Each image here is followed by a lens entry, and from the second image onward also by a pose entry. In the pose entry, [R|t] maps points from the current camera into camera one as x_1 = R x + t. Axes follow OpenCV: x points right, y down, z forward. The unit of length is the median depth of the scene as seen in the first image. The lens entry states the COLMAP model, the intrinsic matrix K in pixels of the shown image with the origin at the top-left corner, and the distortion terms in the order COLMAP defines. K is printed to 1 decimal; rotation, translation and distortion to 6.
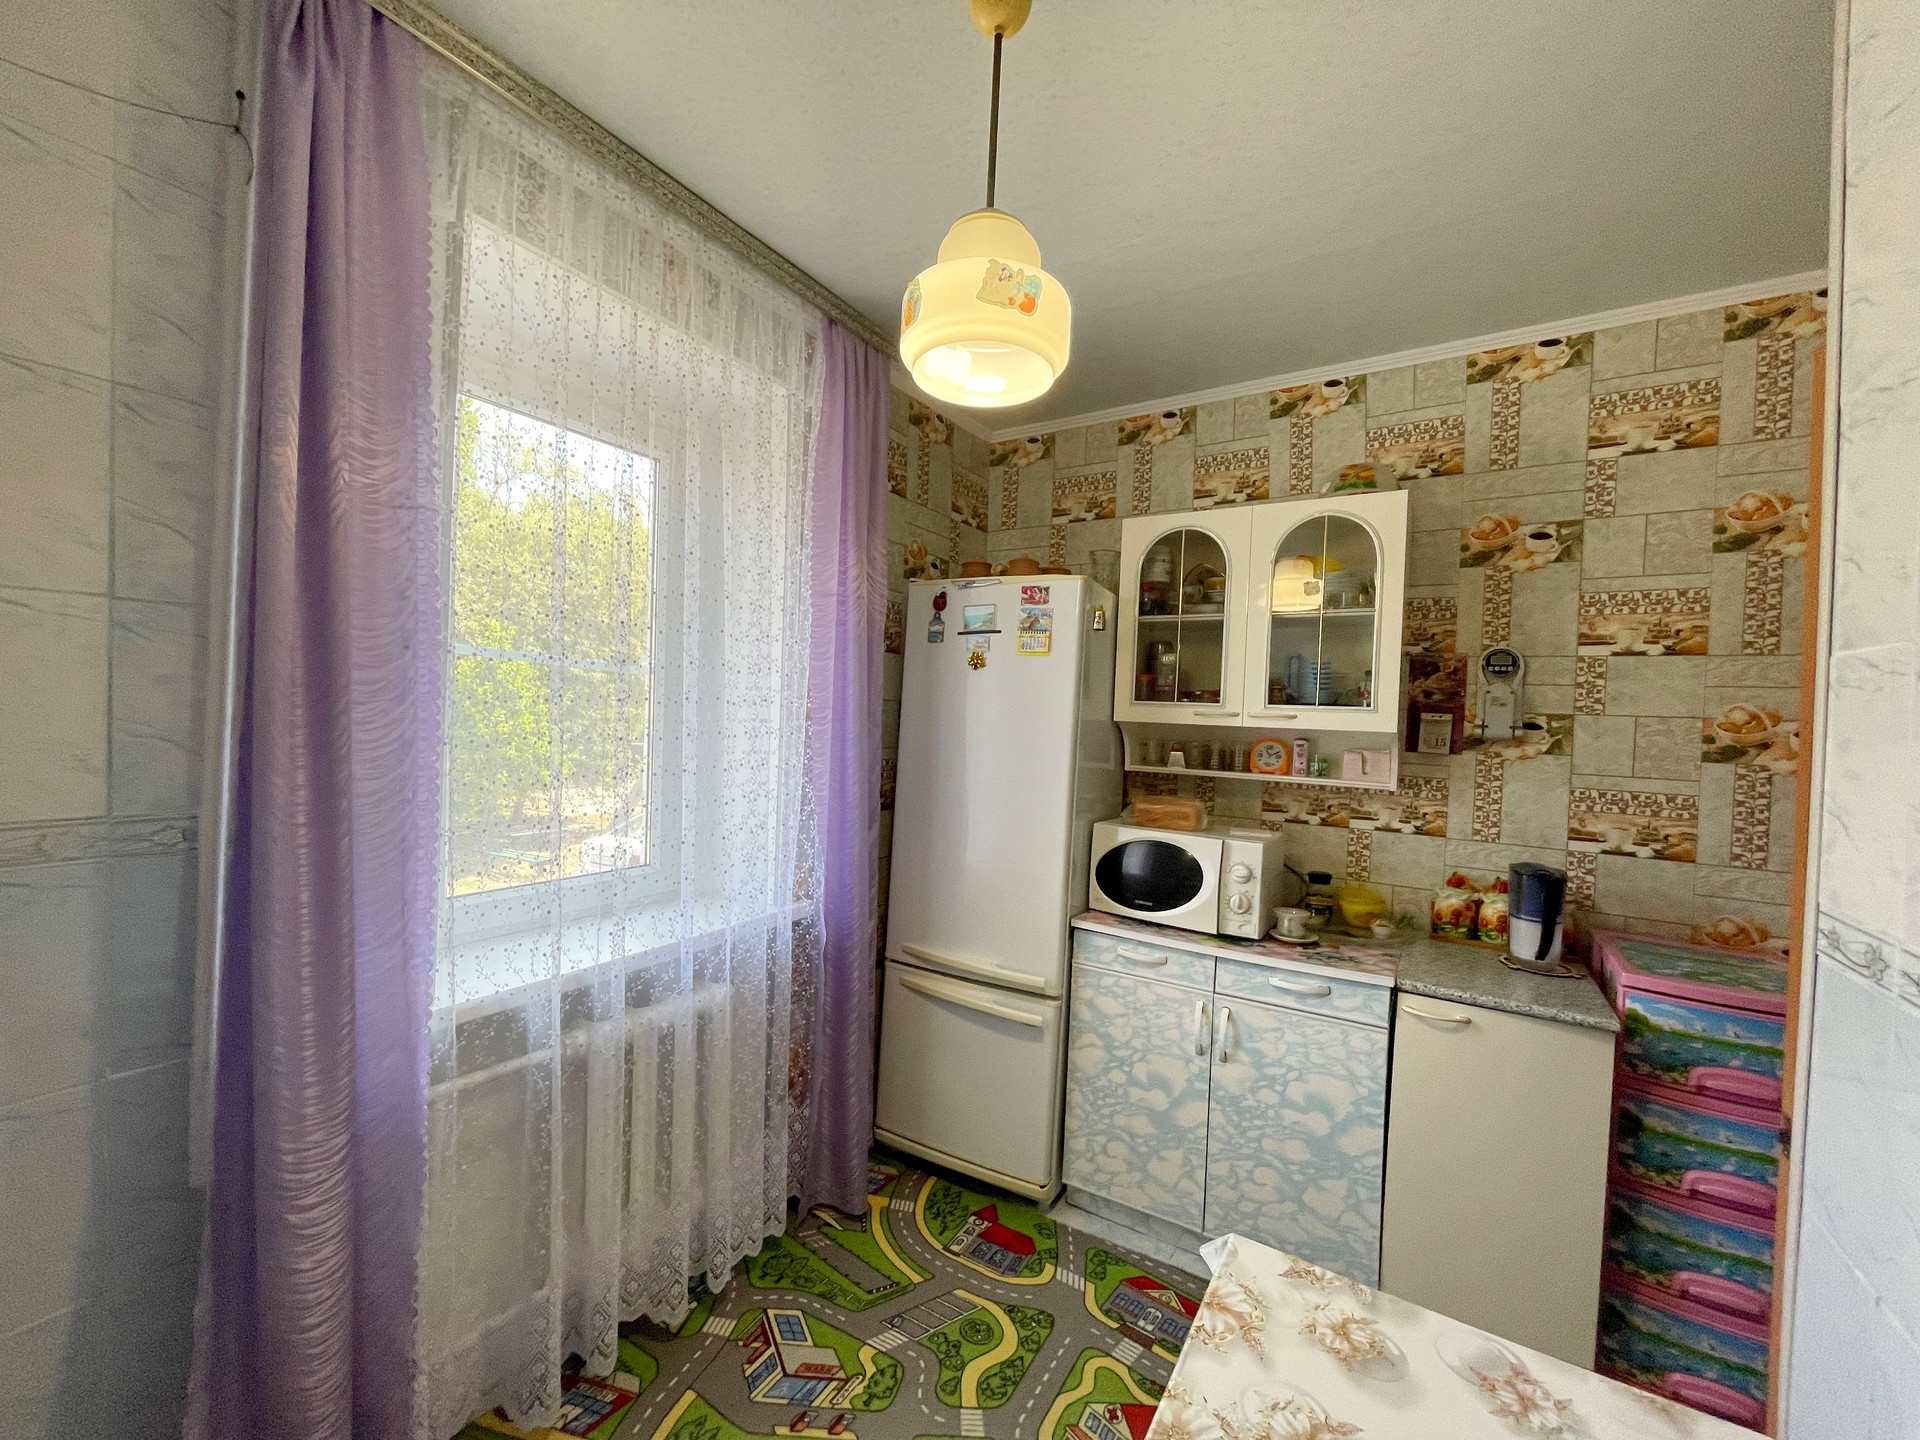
lens RADIAL K [[773.9, 0, 955.2], [0, 773.9, 725.1], [0, 0, 1]] dist [-0.002592, 0.001990]
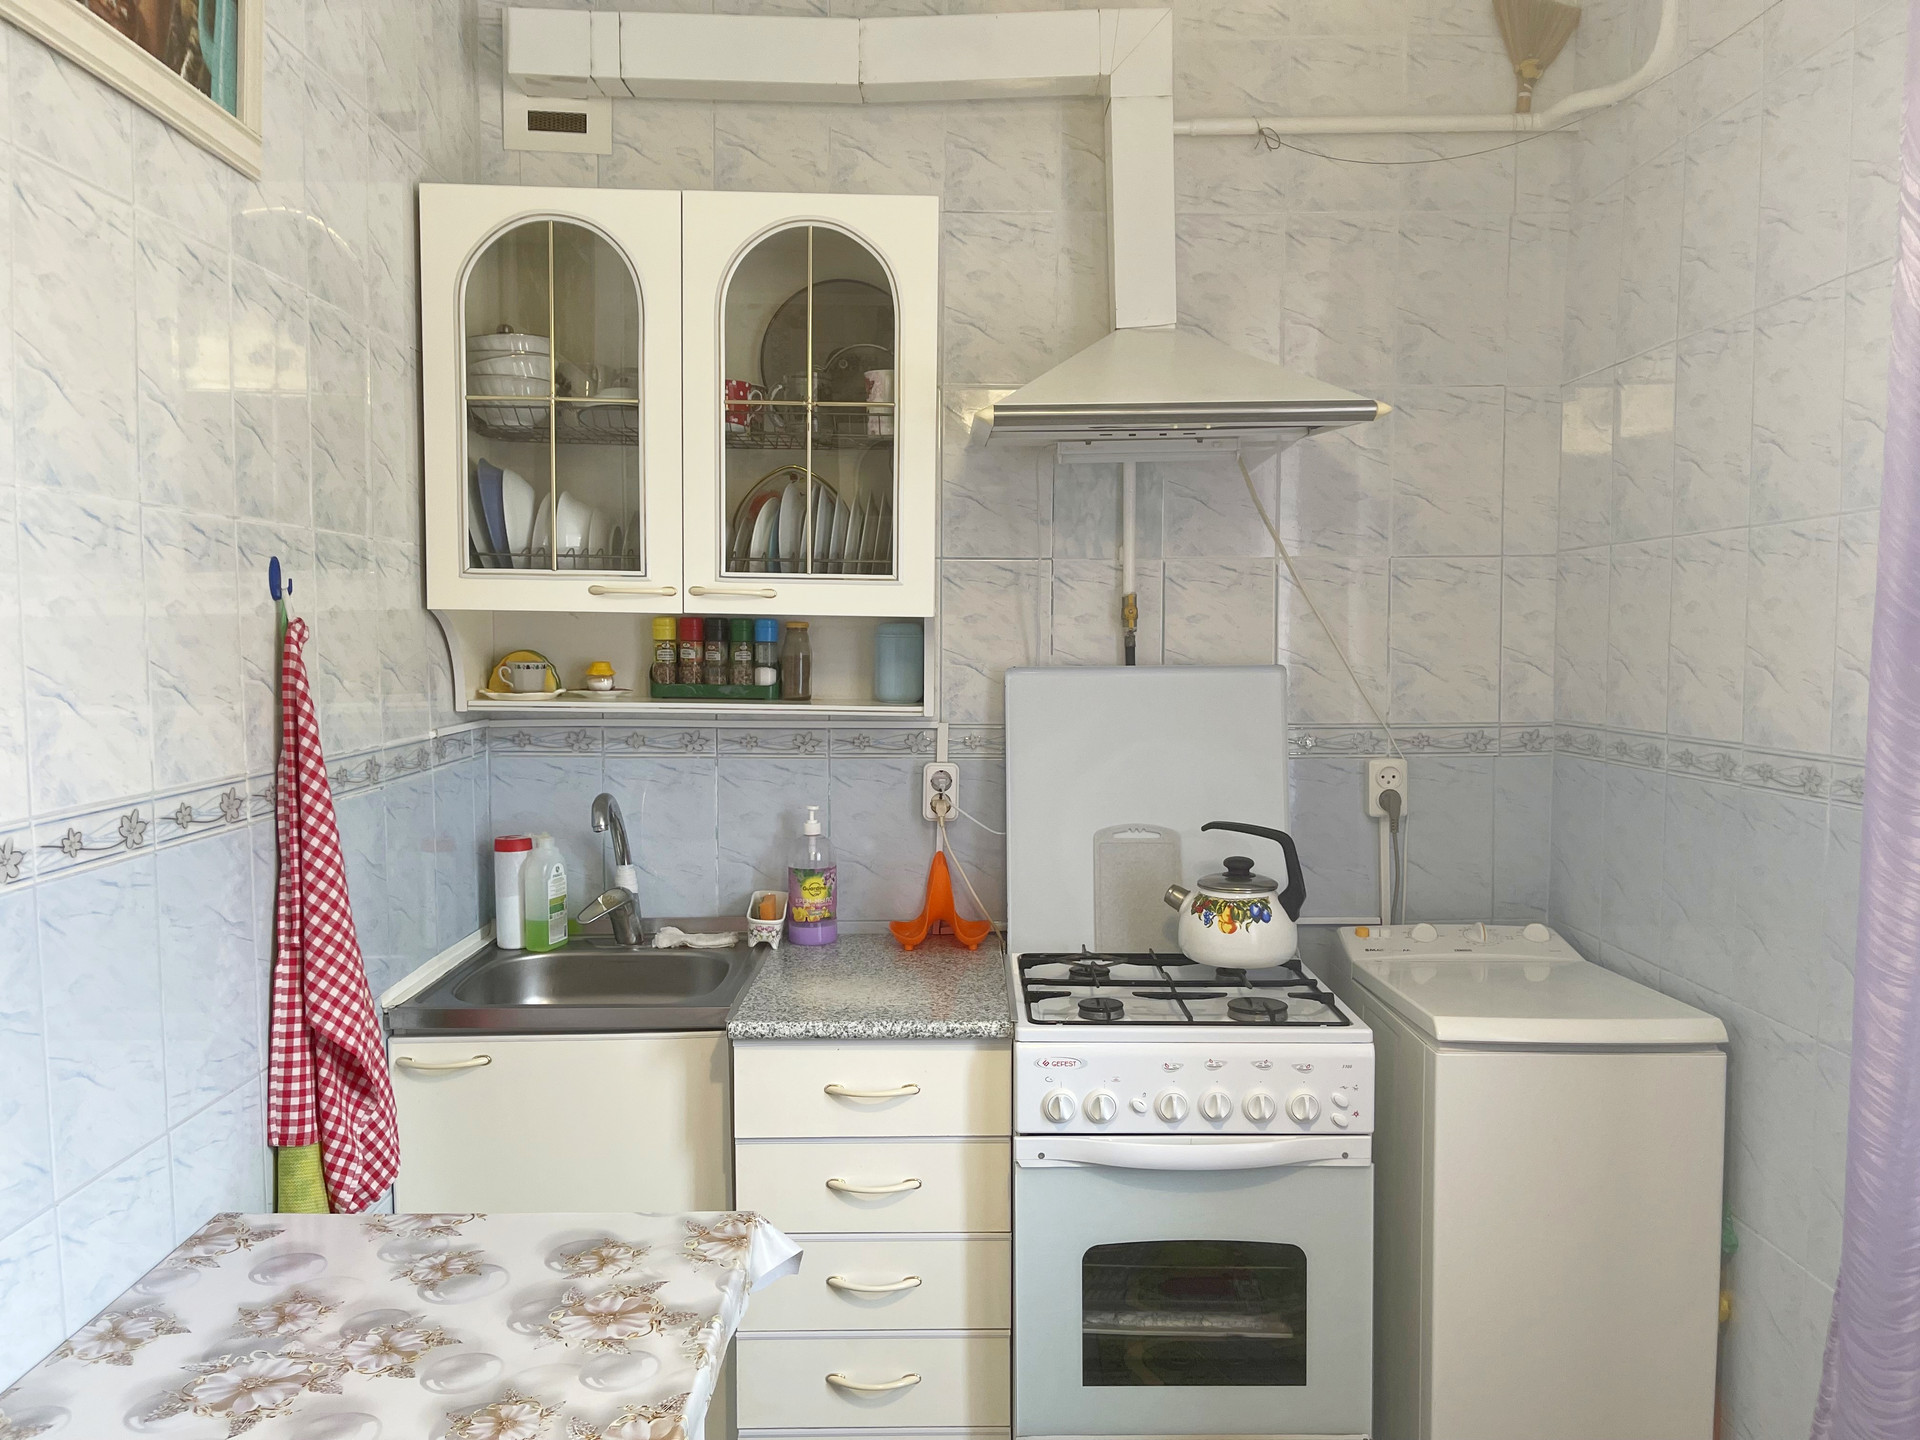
lens RADIAL K [[1456.8, 0, 970.9], [0, 1456.8, 721.0], [0, 0, 1]] dist [0.040717, -0.034818]
pose [[-0.840513, -0.000692, -0.541791, 0.652375], [-0.040315, 0.997307, 0.061268, 0.001465], [0.540289, 0.073339, -0.838277, 1.601913]]
